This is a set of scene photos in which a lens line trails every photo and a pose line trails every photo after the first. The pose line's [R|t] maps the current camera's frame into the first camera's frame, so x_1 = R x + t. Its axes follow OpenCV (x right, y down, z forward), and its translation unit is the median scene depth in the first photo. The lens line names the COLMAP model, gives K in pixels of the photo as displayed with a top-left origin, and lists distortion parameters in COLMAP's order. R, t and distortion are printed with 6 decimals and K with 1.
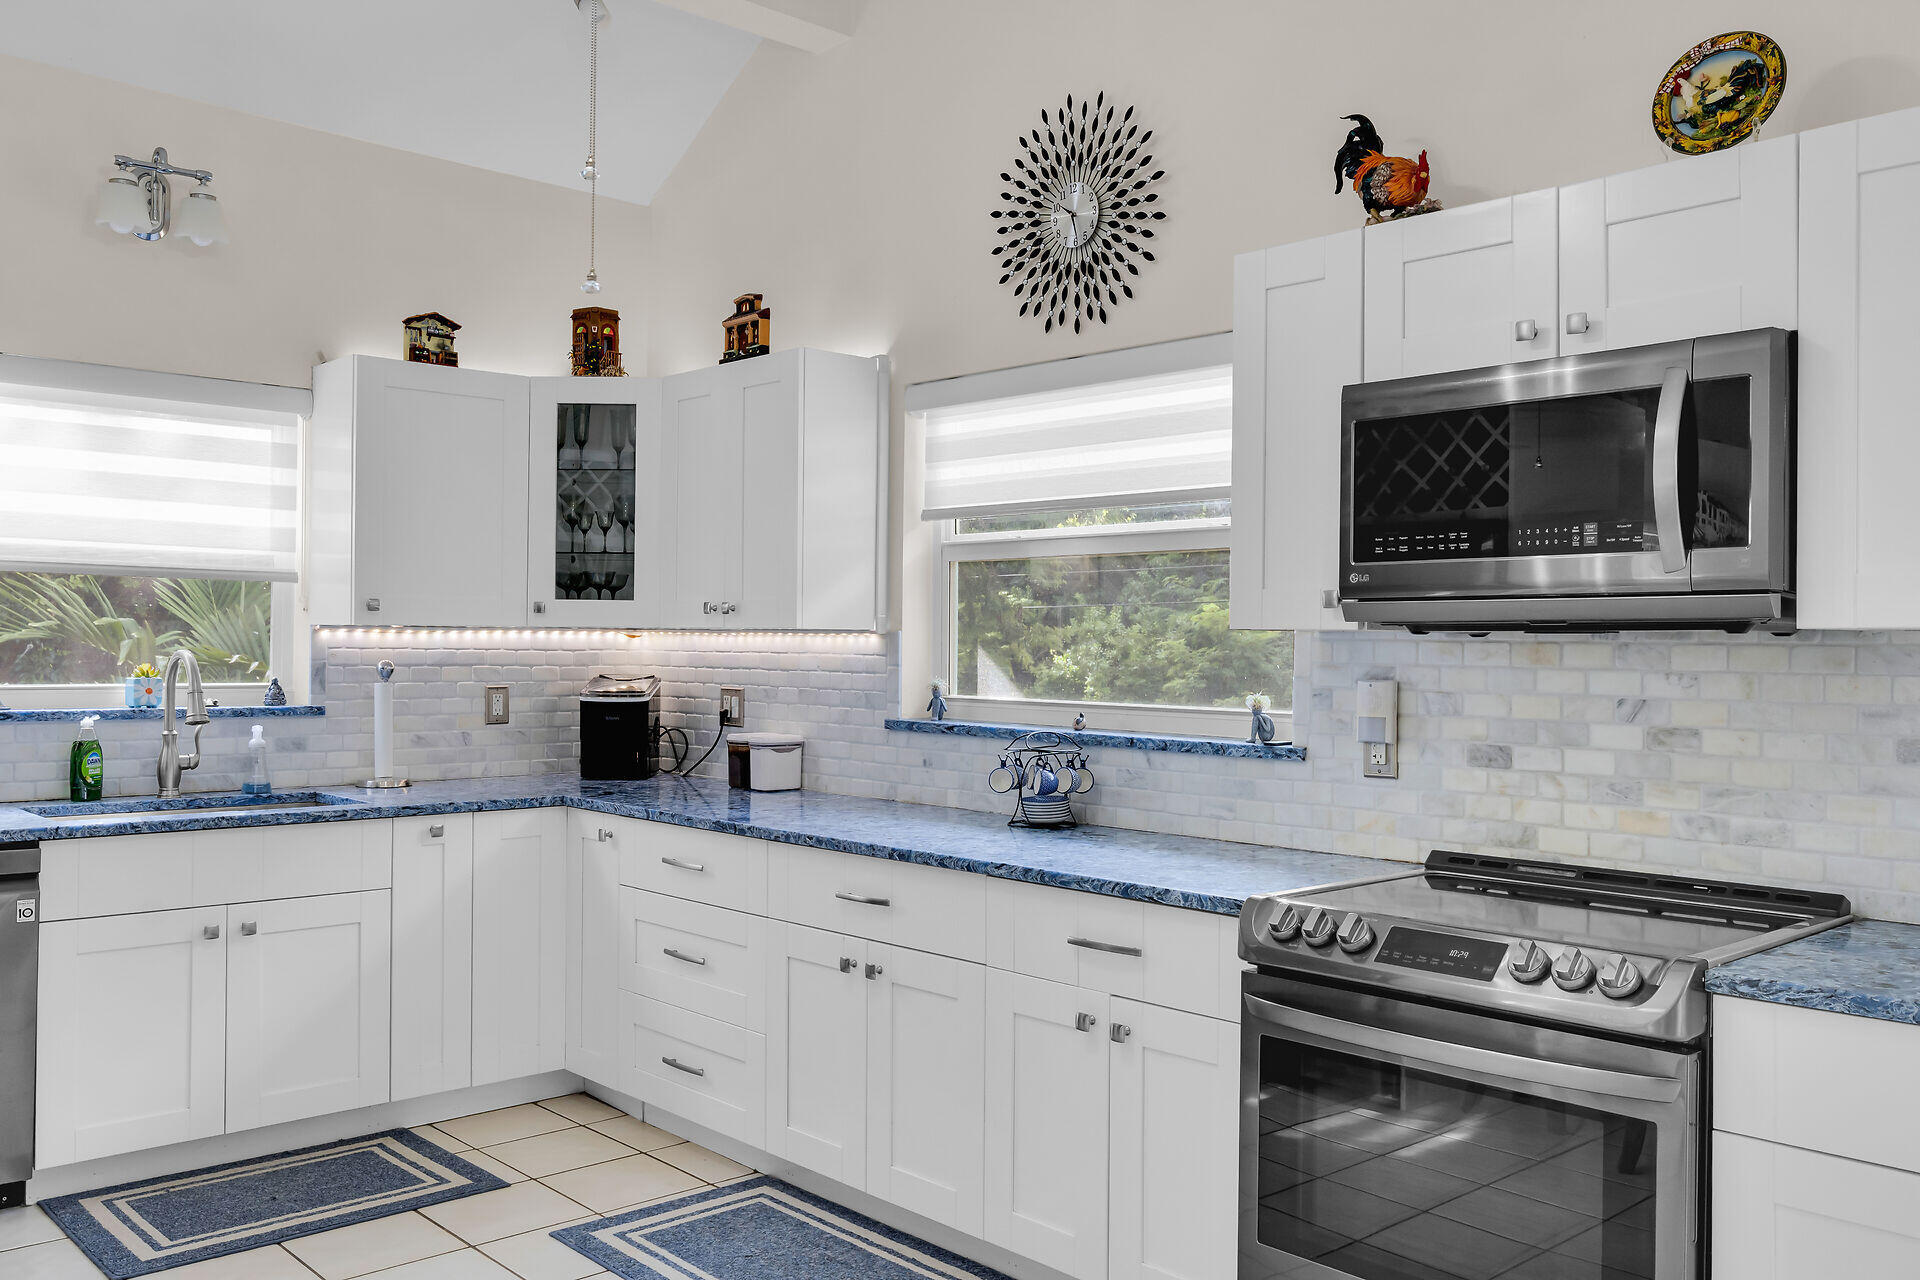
lens RADIAL K [[1572.9, 0, 952.6], [0, 1572.9, 641.4], [0, 0, 1]] dist [-0.002257, 0.003647]
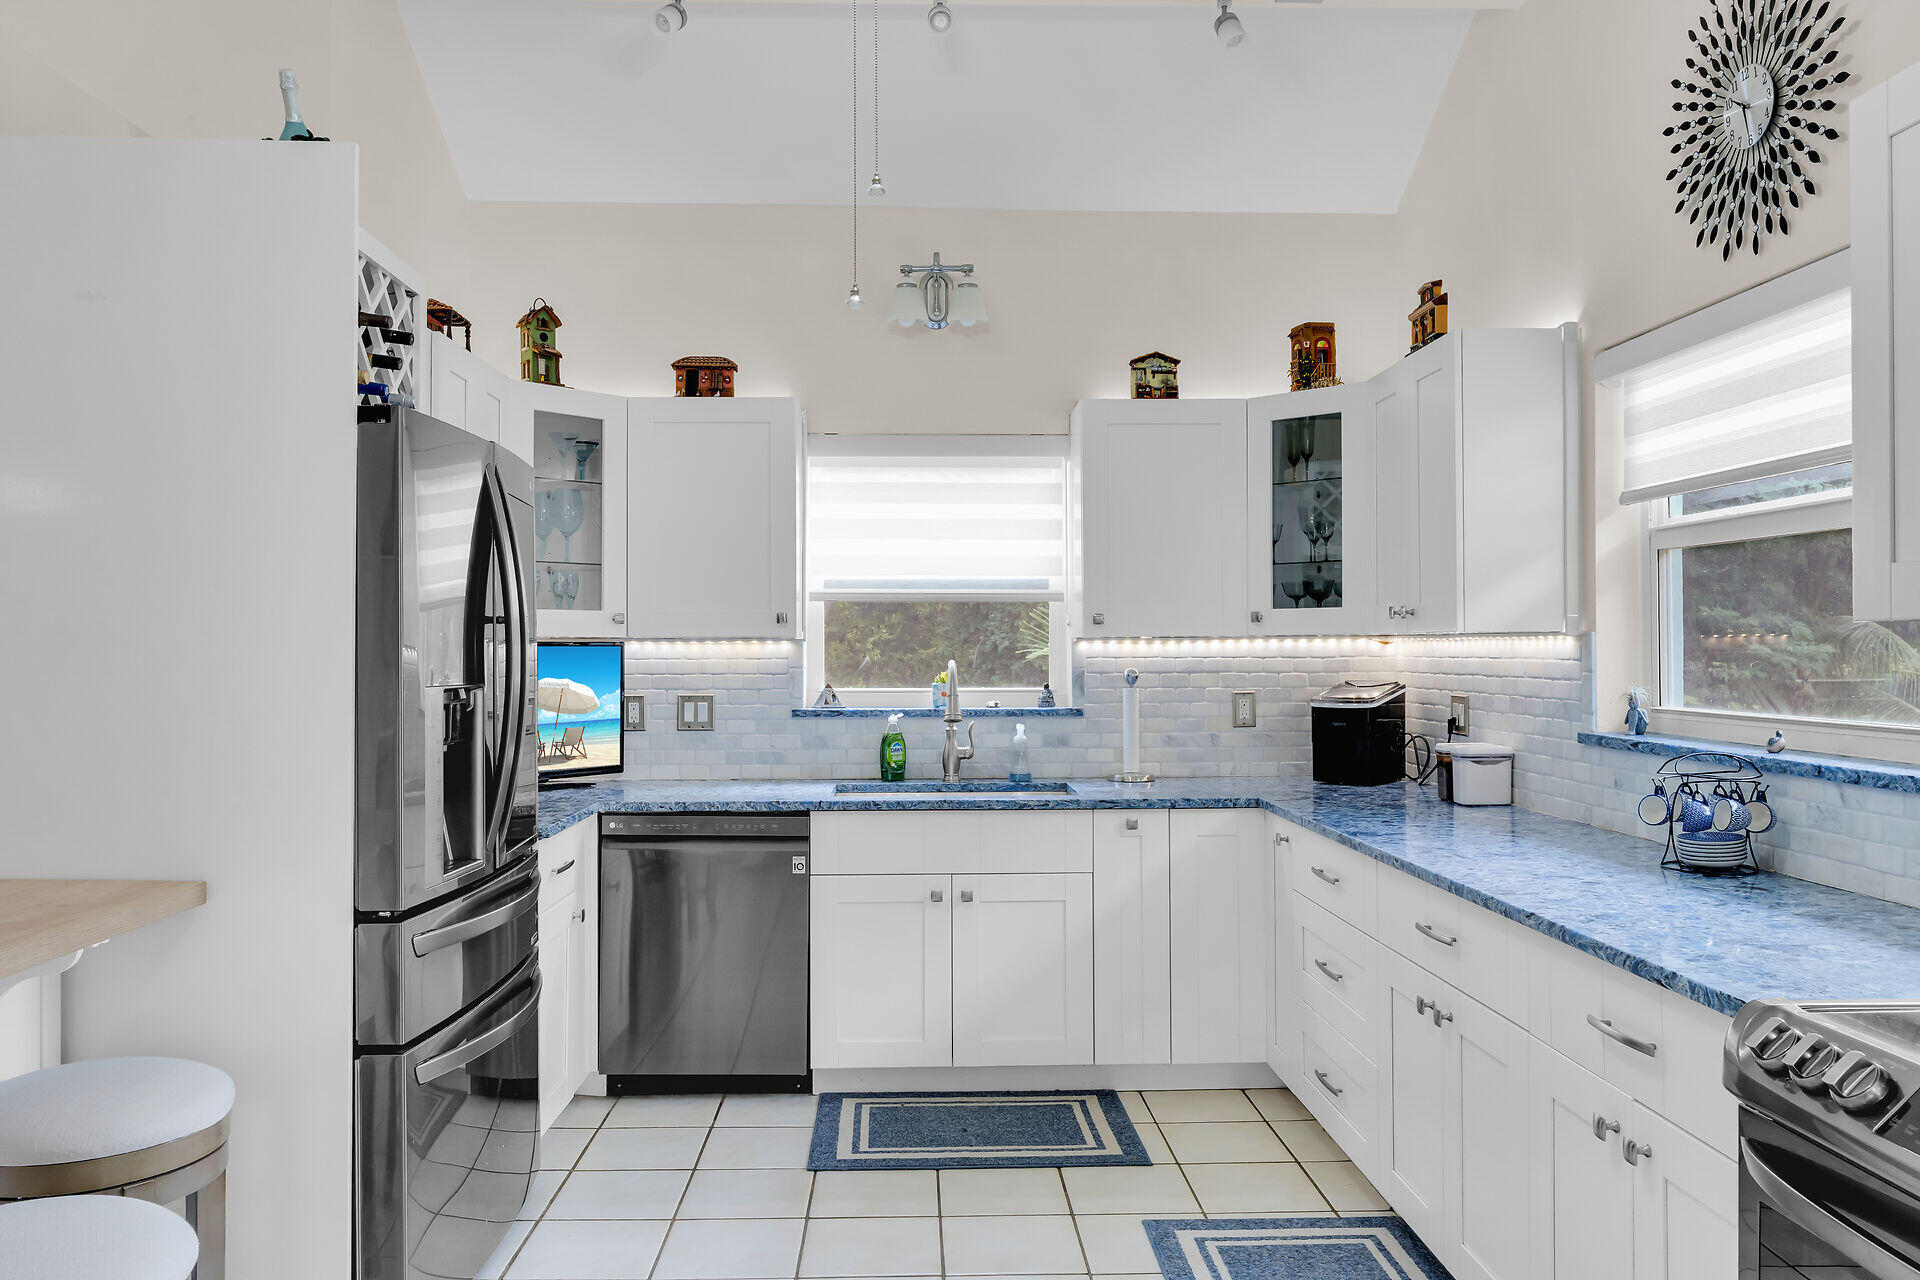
lens RADIAL K [[1380.4, 0, 956.9], [0, 1380.4, 642.8], [0, 0, 1]] dist [-0.007247, 0.005081]
pose [[0.758266, -0.016744, -0.651730, 0.207623], [0.013407, 0.999859, -0.010089, 0.002412], [0.651808, -0.001088, 0.758384, 0.192287]]
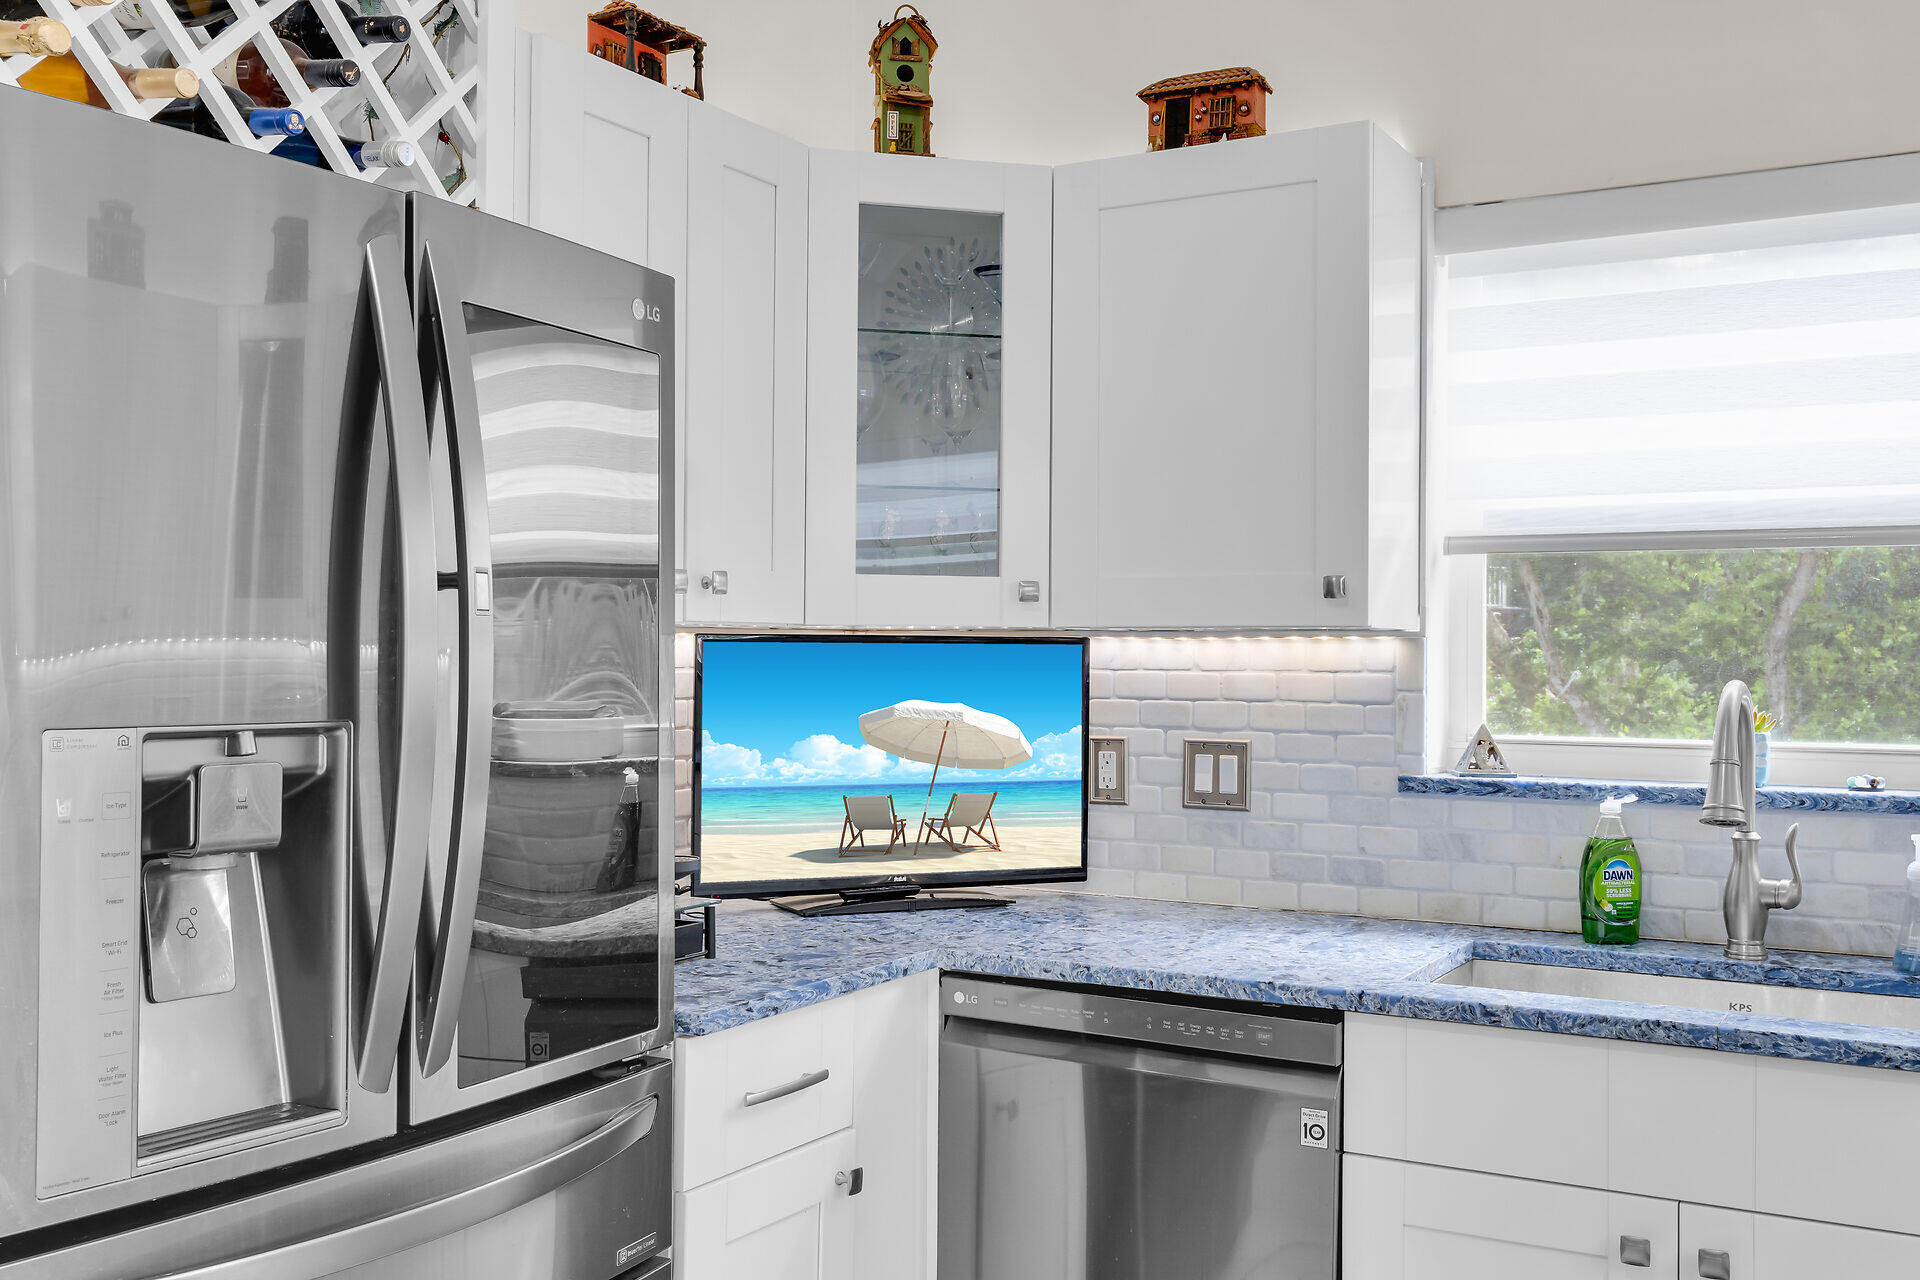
lens RADIAL K [[1813.4, 0, 949.9], [0, 1813.4, 638.6], [0, 0, 1]] dist [-0.007389, 0.000000]
pose [[0.296243, -0.017914, -0.954944, 0.012016], [0.001235, 0.999830, -0.018372, 0.001942], [0.955112, 0.004263, 0.296215, 0.564933]]
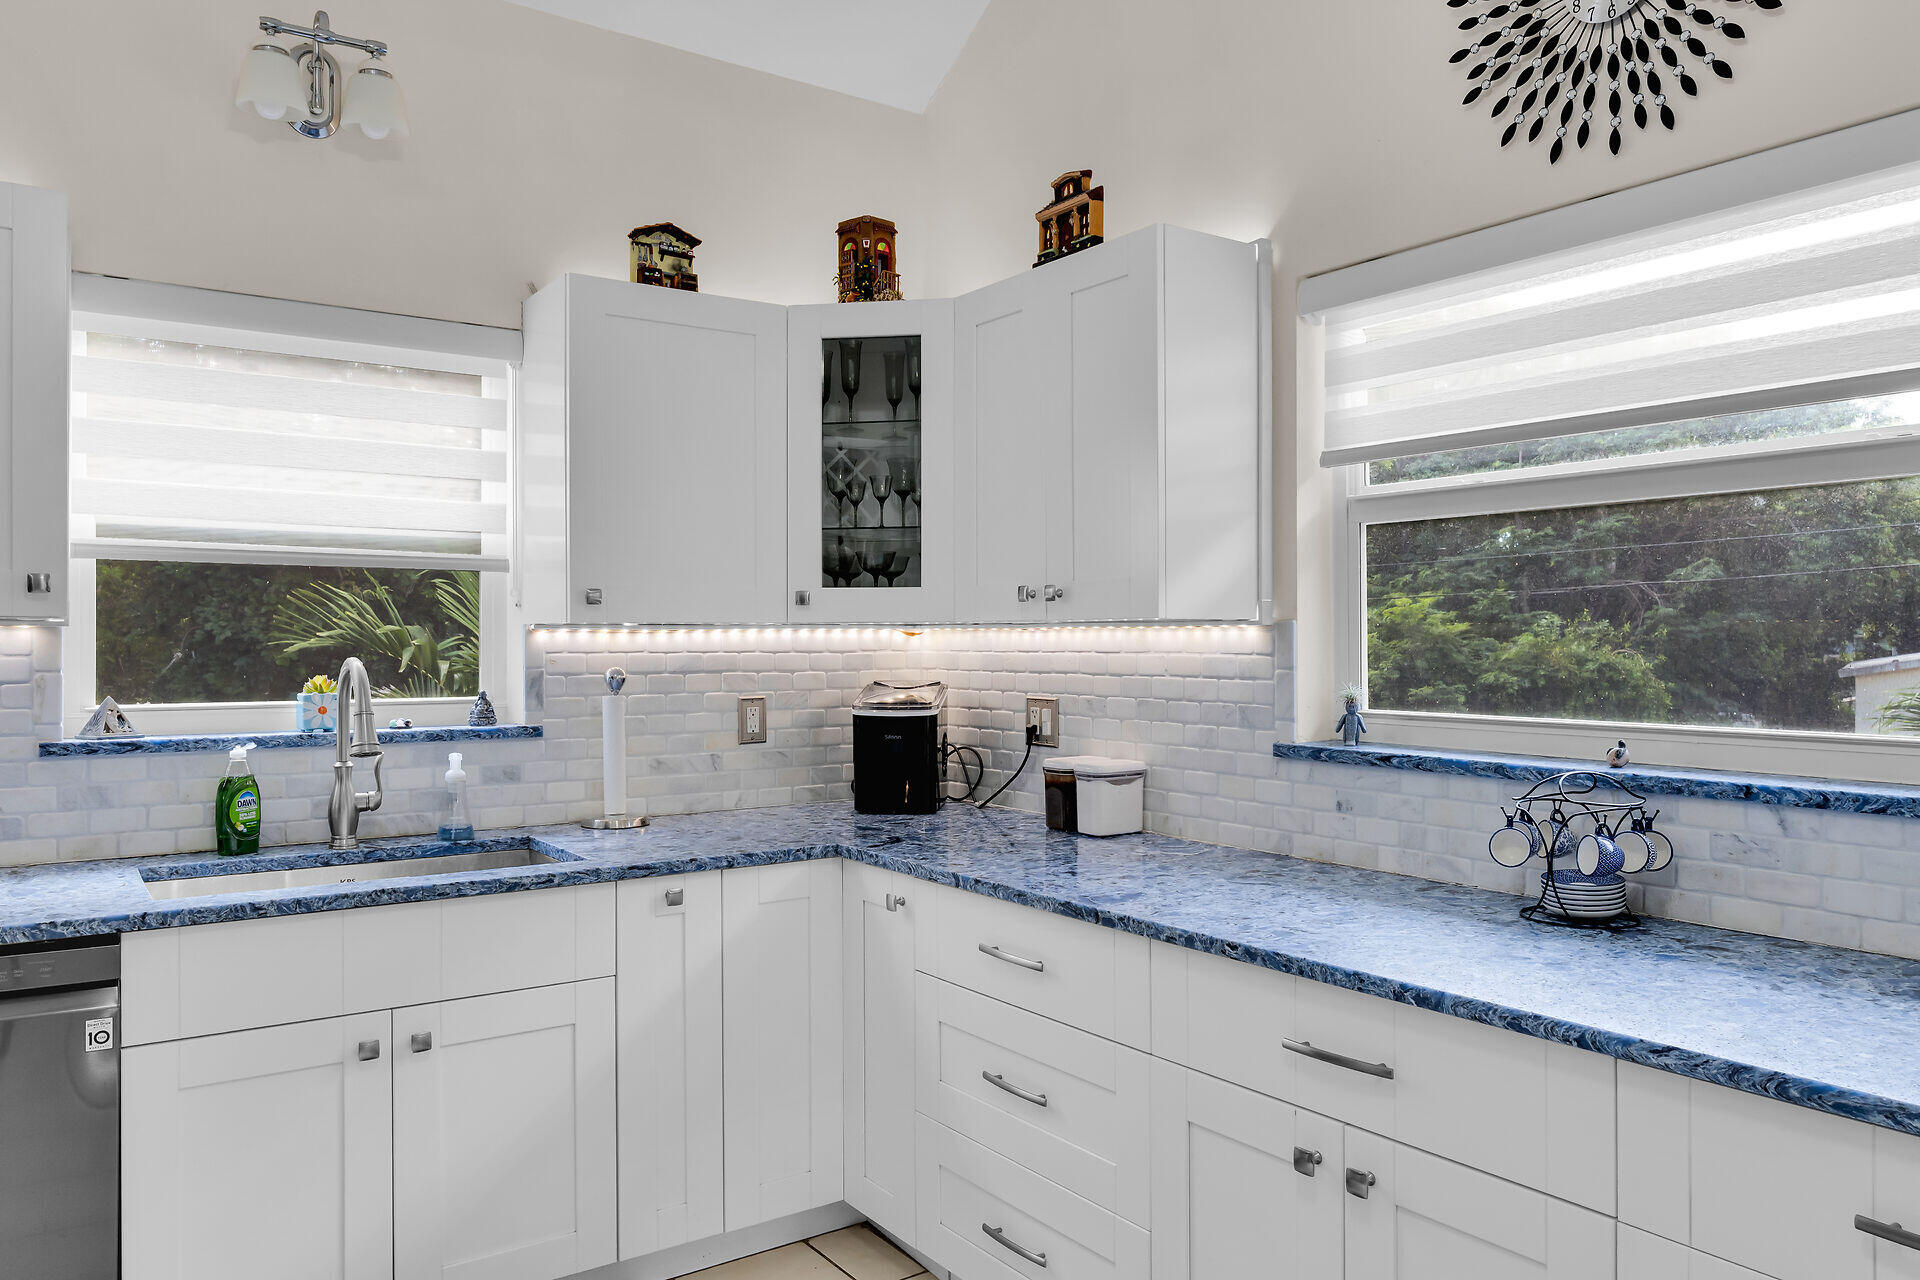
lens RADIAL K [[1336.5, 0, 955.7], [0, 1336.5, 643.4], [0, 0, 1]] dist [-0.010741, 0.002779]
pose [[0.990955, -0.012083, -0.133646, -0.109870], [0.012499, 0.999919, 0.002276, 0.000579], [0.133608, -0.003926, 0.991027, 0.391112]]
